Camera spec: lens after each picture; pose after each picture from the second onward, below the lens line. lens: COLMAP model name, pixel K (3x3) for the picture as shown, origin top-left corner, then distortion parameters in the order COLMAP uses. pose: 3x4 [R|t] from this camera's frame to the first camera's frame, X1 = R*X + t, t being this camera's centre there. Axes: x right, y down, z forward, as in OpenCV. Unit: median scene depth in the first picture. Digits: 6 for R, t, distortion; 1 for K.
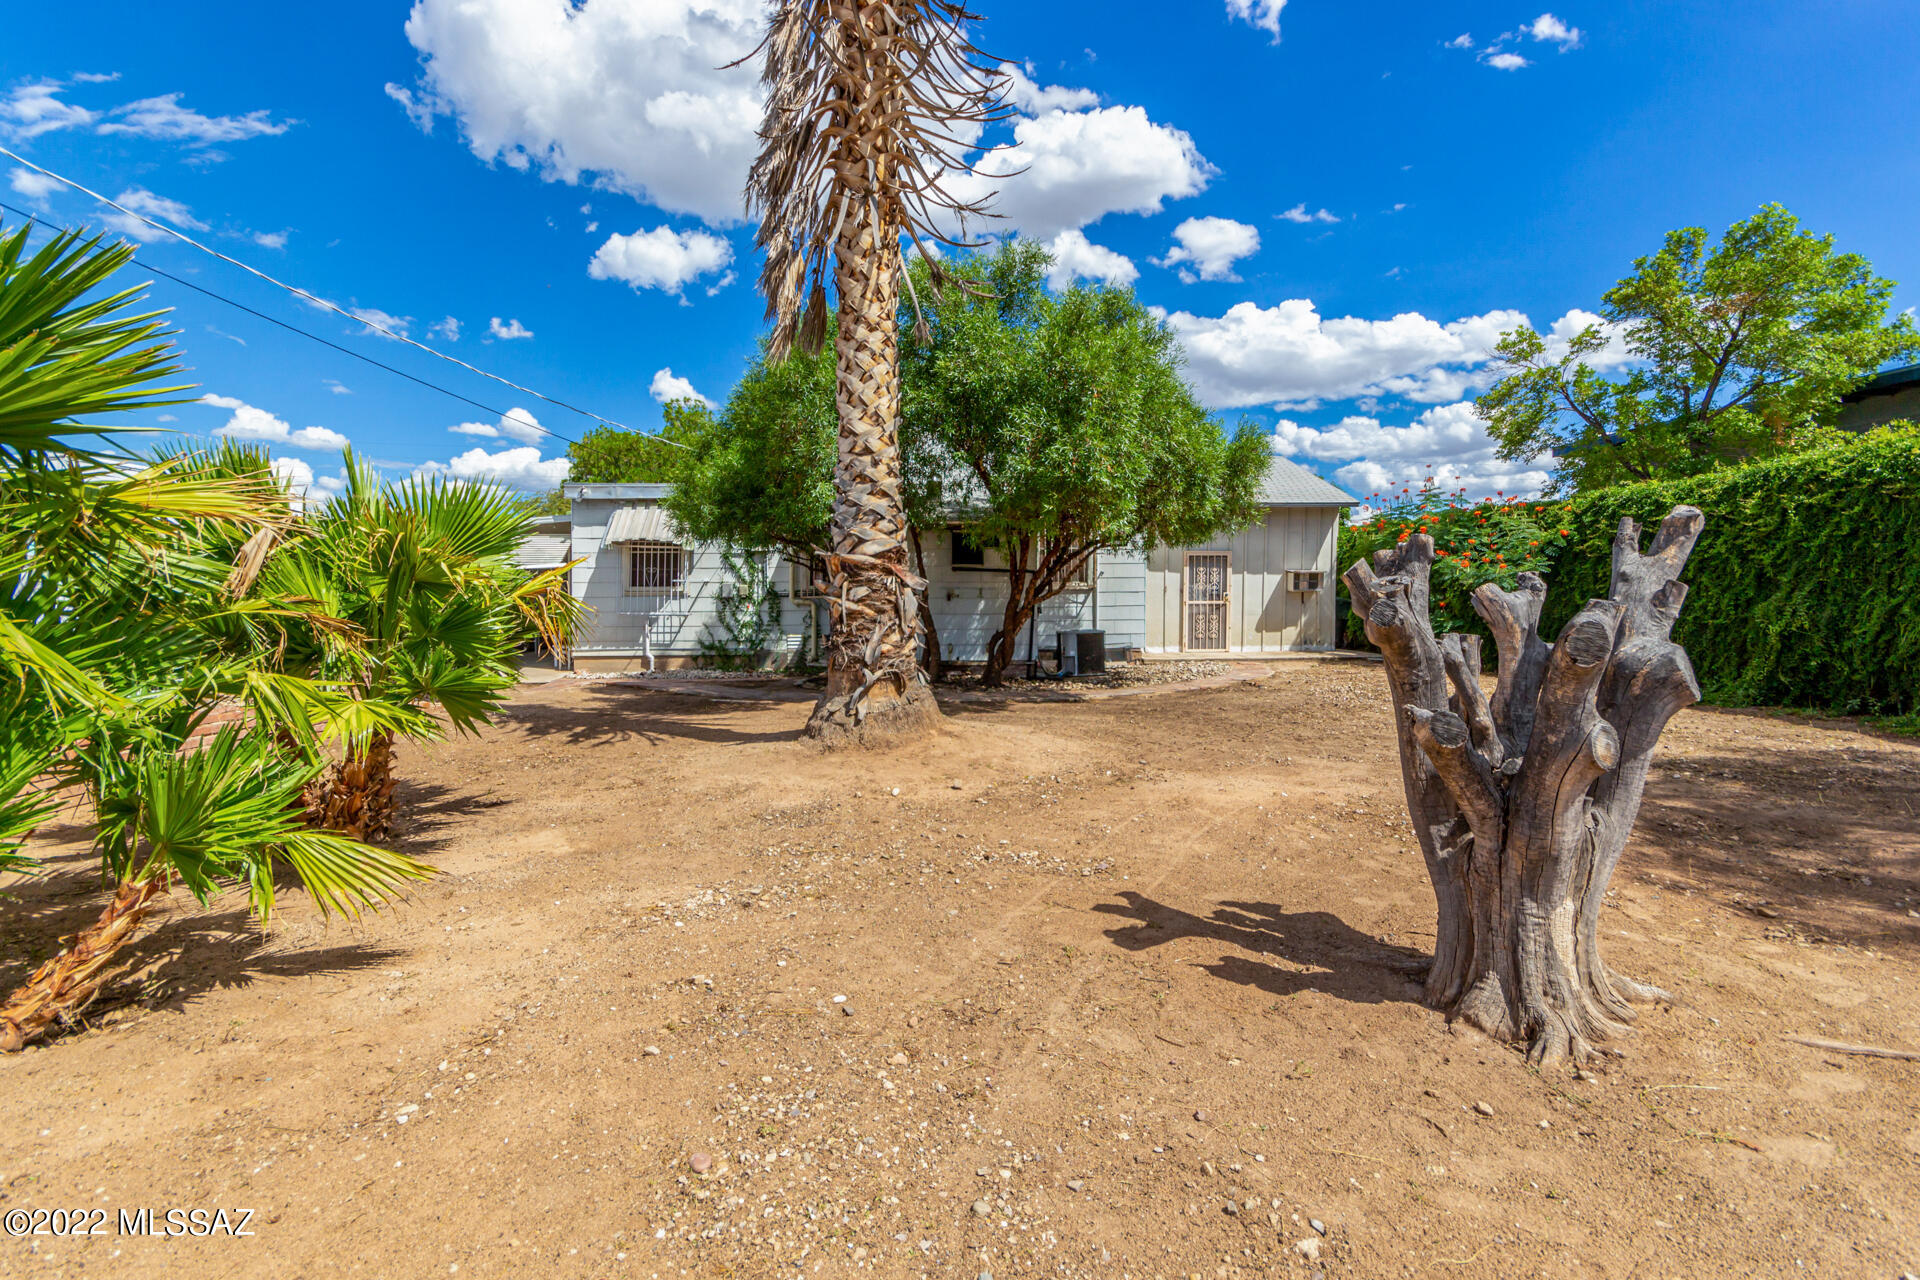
lens RADIAL K [[879.1, 0, 960.0], [0, 879.1, 640.0], [0, 0, 1]] dist [0.000470, 0.000060]
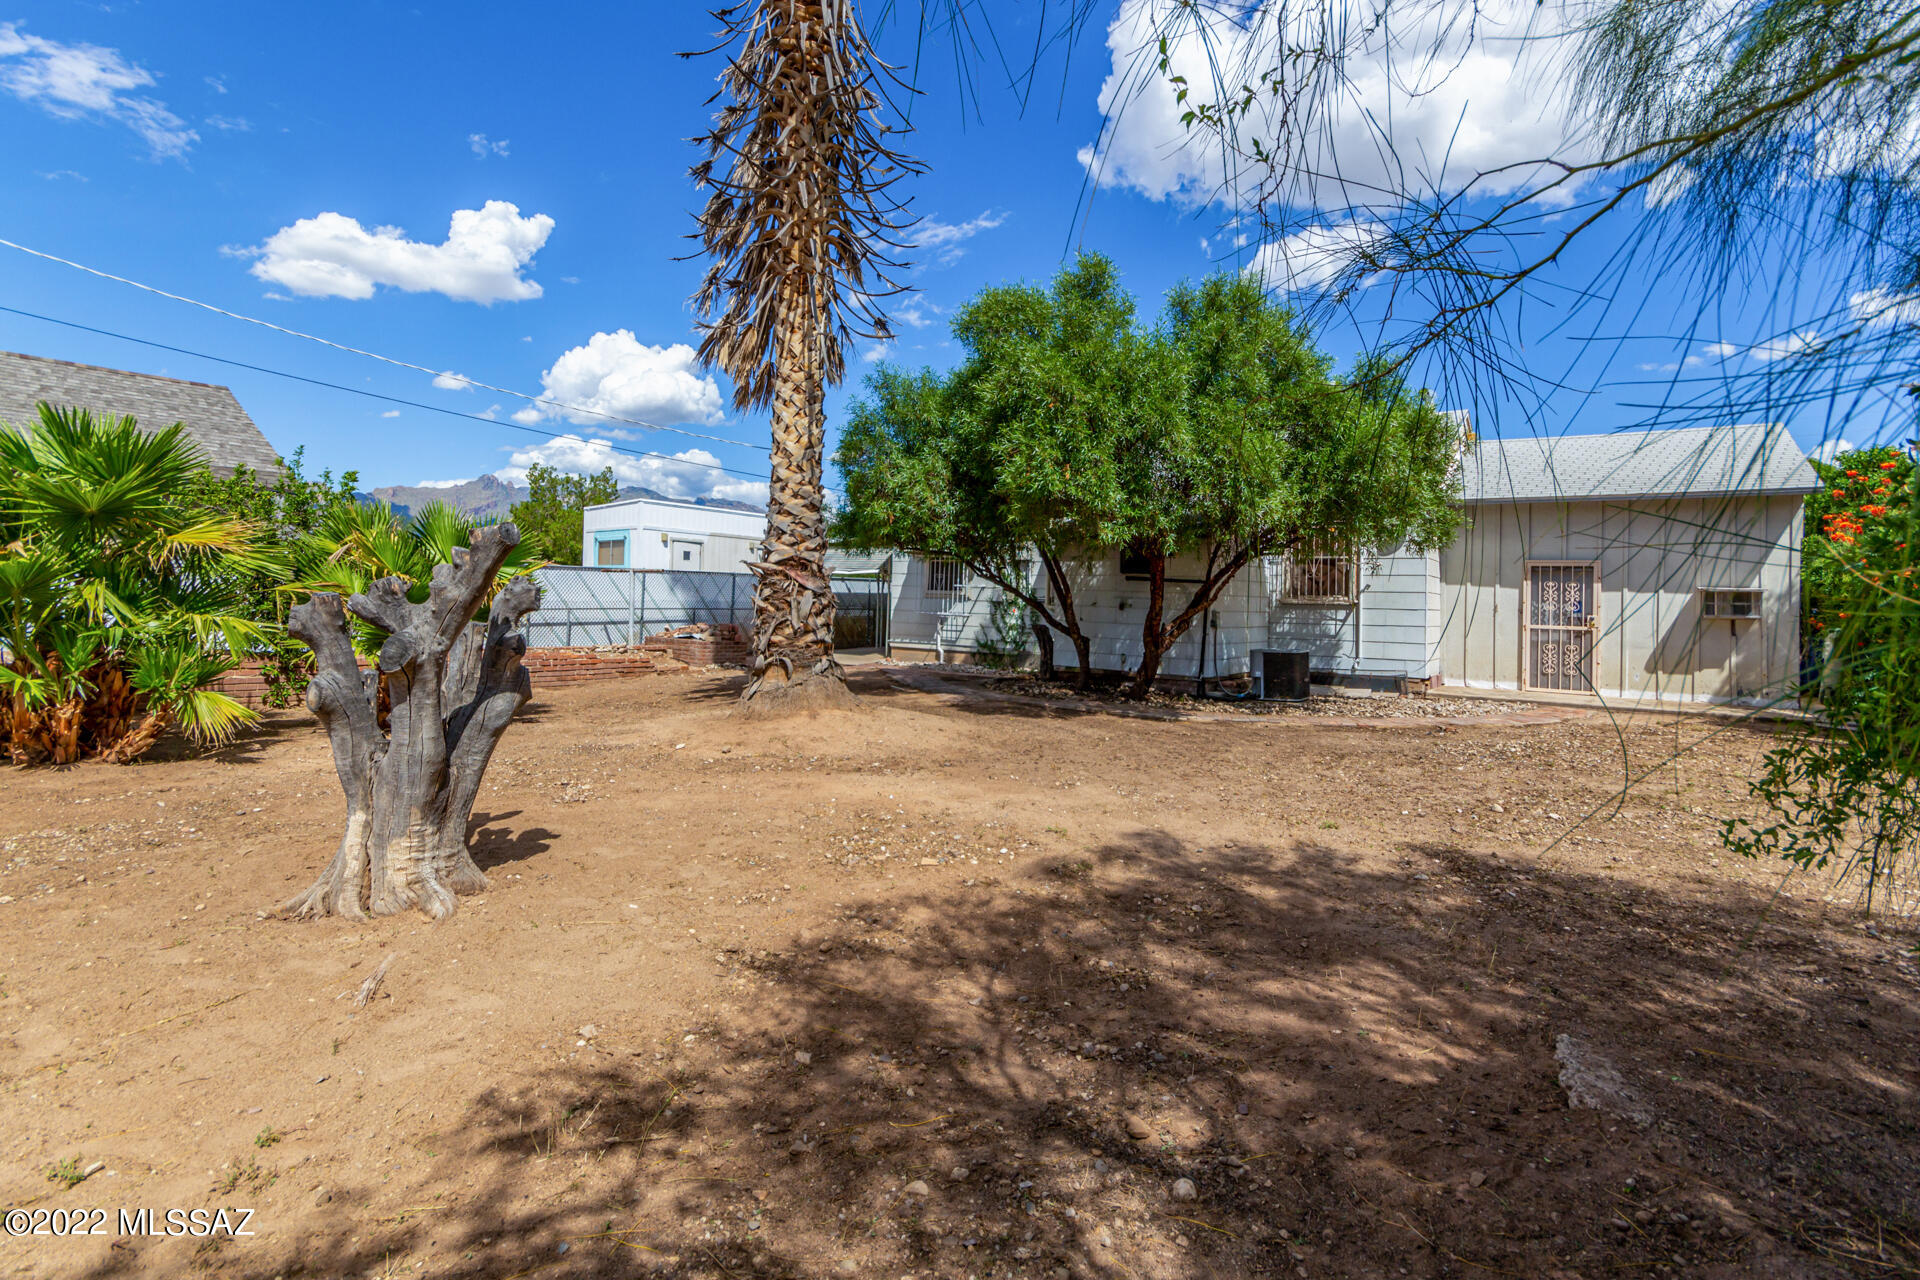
lens RADIAL K [[897.1, 0, 959.6], [0, 897.1, 609.4], [0, 0, 1]] dist [-0.000026, 0.000001]
pose [[0.786679, 0.034043, -0.616423, 0.394457], [-0.062880, 0.997704, -0.025148, -0.007251], [0.614151, 0.058544, 0.787014, 0.077704]]
